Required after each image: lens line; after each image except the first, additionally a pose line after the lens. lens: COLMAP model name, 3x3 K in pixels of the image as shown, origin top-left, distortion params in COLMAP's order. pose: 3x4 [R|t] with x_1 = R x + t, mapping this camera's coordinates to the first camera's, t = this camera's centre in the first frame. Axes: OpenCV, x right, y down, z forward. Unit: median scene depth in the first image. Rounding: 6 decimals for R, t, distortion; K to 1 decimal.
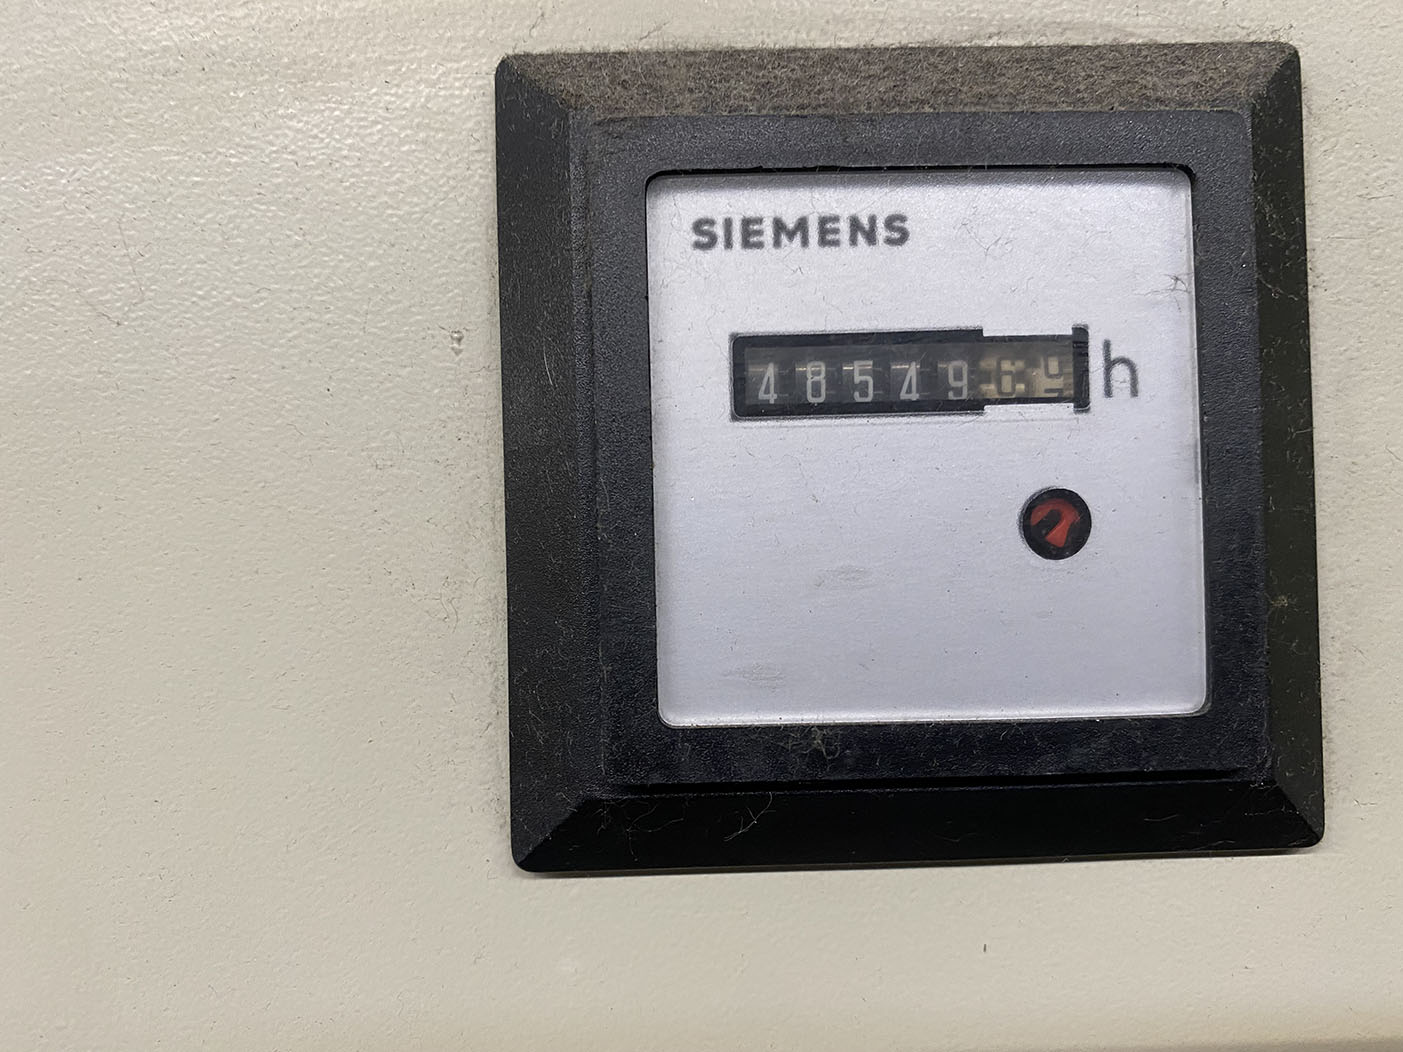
lens RADIAL K [[1062.6, 0, 700.9], [0, 1062.6, 527.3], [0, 0, 1]] dist [0.041823, 0.000666]
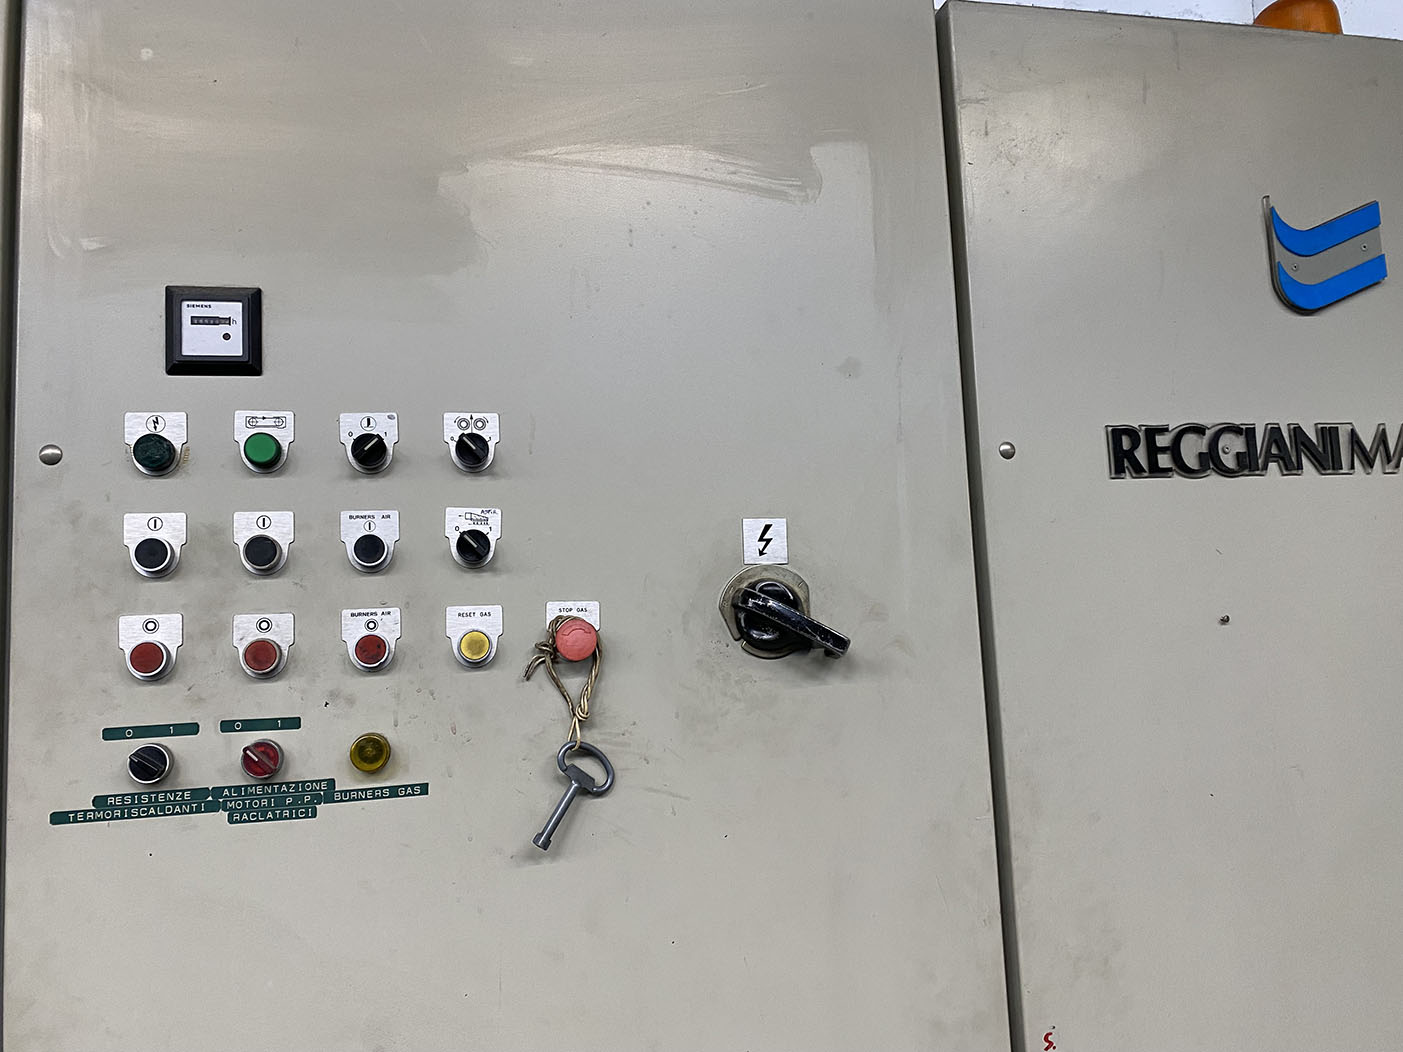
lens RADIAL K [[1062.6, 0, 702.8], [0, 1062.6, 524.7], [0, 0, 1]] dist [0.041823, 0.000666]
pose [[0.978677, -0.007638, 0.205264, 2.540083], [0.026691, 0.995565, -0.090212, 2.688641], [-0.203664, 0.093767, 0.974540, -9.202115]]
